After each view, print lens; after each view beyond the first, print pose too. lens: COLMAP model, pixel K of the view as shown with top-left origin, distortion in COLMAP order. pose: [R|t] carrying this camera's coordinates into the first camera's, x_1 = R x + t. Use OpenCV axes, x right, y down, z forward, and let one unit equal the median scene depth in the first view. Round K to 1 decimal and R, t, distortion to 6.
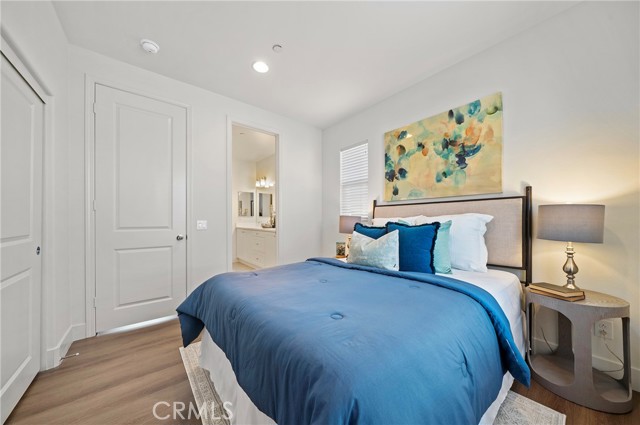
lens RADIAL K [[217.5, 0, 318.5], [0, 217.5, 216.4], [0, 0, 1]] dist [-0.006403, -0.001073]
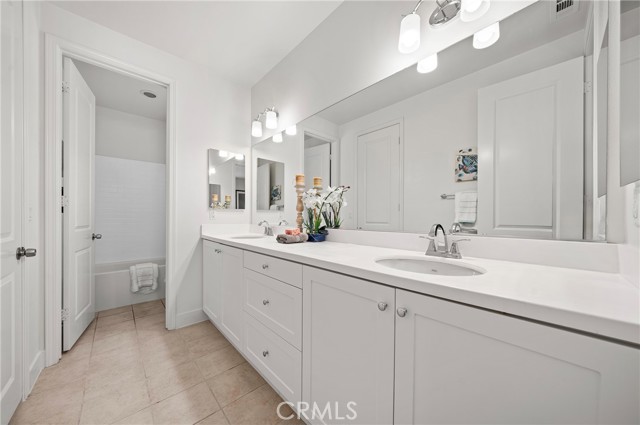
lens RADIAL K [[217.5, 0, 319.3], [0, 217.5, 216.3], [0, 0, 1]] dist [-0.006403, -0.001073]
pose [[0.997606, 0.006612, 0.068835, -0.097423], [-0.007065, 0.999955, 0.006347, 0.005142], [-0.068790, -0.006818, 0.997608, 0.300778]]
